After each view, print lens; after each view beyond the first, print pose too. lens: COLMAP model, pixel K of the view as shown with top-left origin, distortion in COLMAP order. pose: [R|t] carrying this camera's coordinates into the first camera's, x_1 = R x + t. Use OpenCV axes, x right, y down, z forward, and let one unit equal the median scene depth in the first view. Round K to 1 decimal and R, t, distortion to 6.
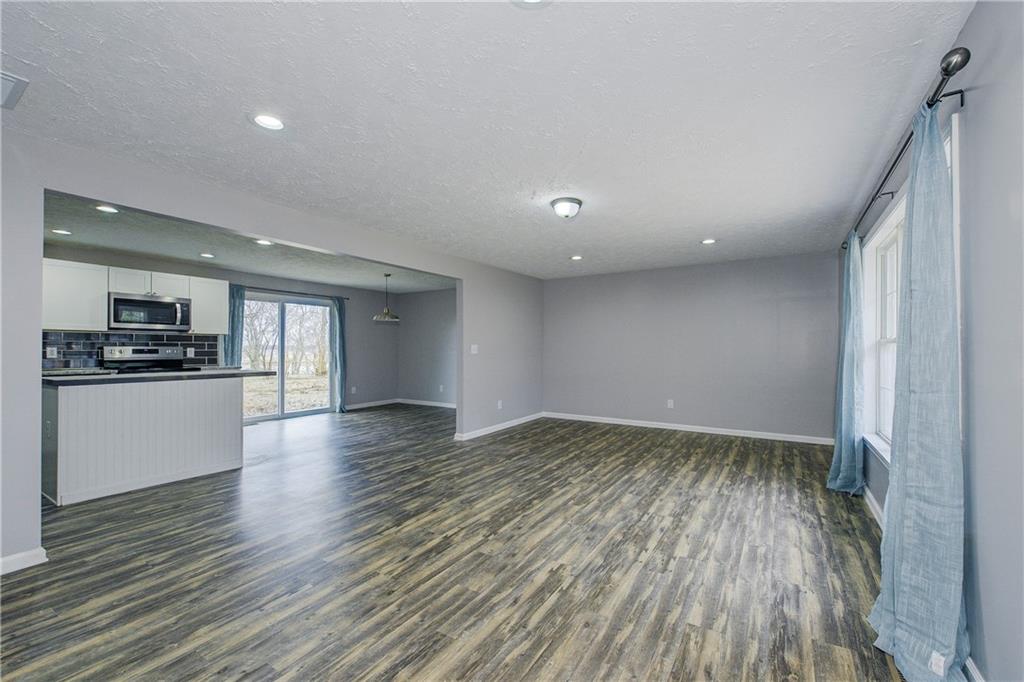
lens RADIAL K [[408.5, 0, 522.3], [0, 408.5, 346.5], [0, 0, 1]] dist [0.005718, -0.001024]
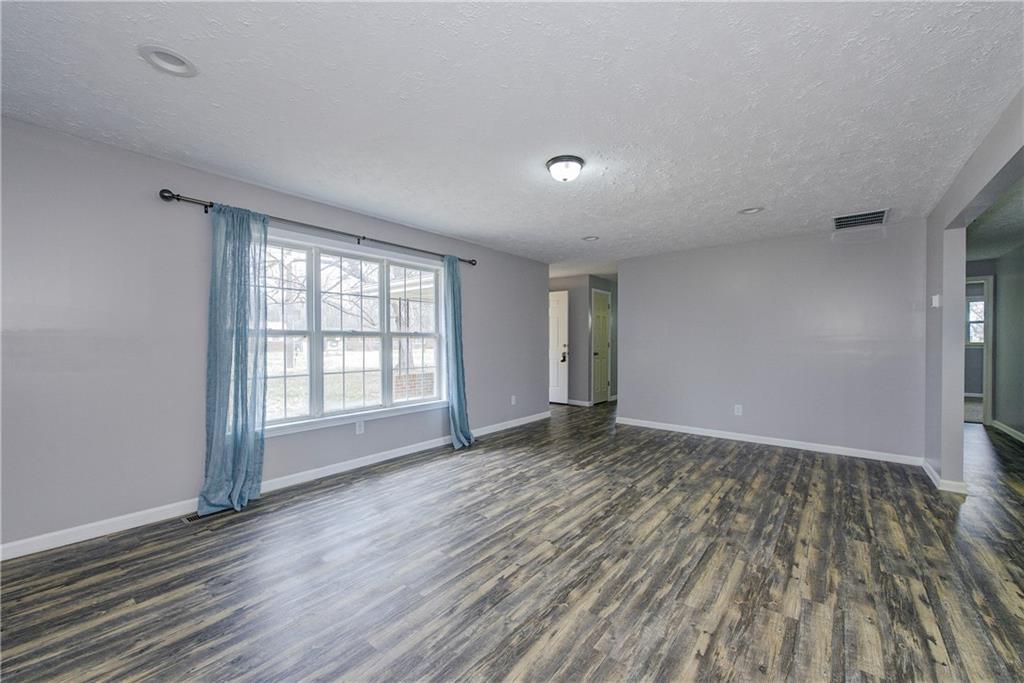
lens RADIAL K [[408.5, 0, 516.0], [0, 408.5, 343.6], [0, 0, 1]] dist [0.005718, -0.001024]
pose [[-0.995182, -0.003307, 0.097990, 0.119961], [-0.003165, 0.999994, 0.001606, 0.010553], [-0.097995, 0.001288, -0.995186, 1.763286]]
